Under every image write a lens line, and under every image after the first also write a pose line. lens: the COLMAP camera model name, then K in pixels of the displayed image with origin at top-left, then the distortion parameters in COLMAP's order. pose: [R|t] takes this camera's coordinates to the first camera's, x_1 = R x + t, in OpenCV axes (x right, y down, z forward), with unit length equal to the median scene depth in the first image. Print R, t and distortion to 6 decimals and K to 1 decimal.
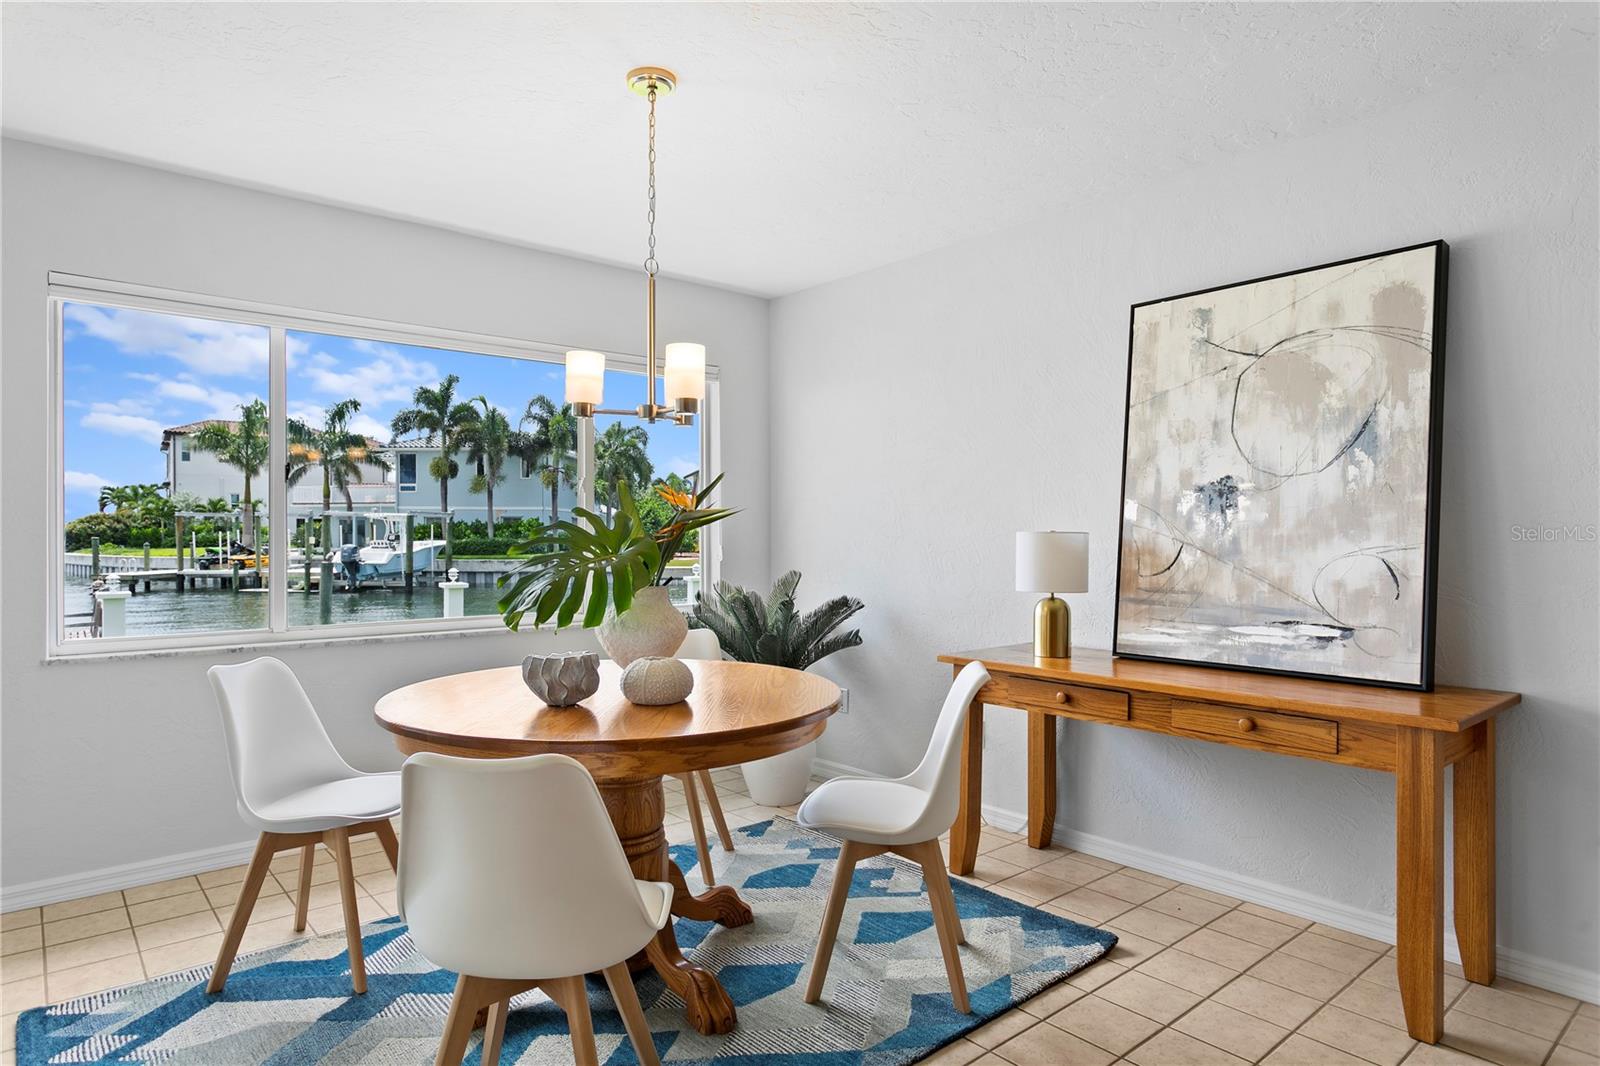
lens RADIAL K [[921.2, 0, 800.0], [0, 921.2, 533.0], [0, 0, 1]] dist [-0.013653, -0.000266]
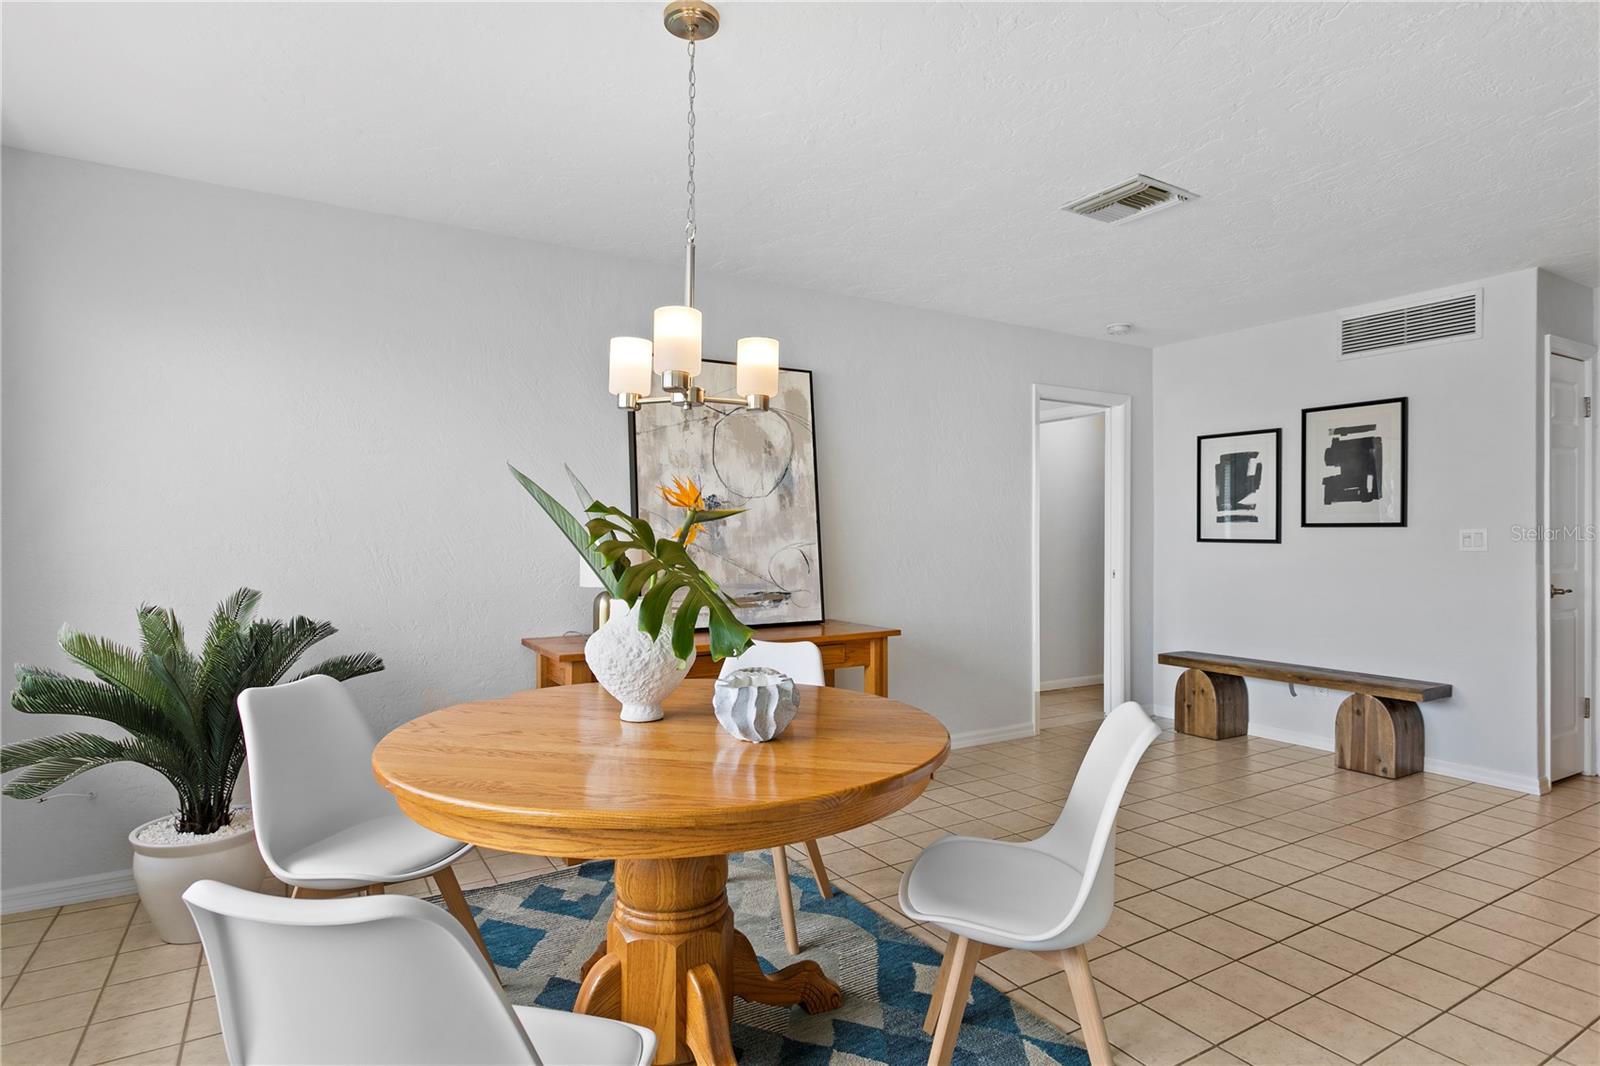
lens RADIAL K [[853.1, 0, 790.8], [0, 853.1, 532.3], [0, 0, 1]] dist [0.002178, 0.000028]
pose [[0.159761, 0.000638, 0.987156, -0.873685], [-0.001734, 0.999998, -0.000366, -0.004263], [-0.987154, -0.001654, 0.159761, 0.715354]]
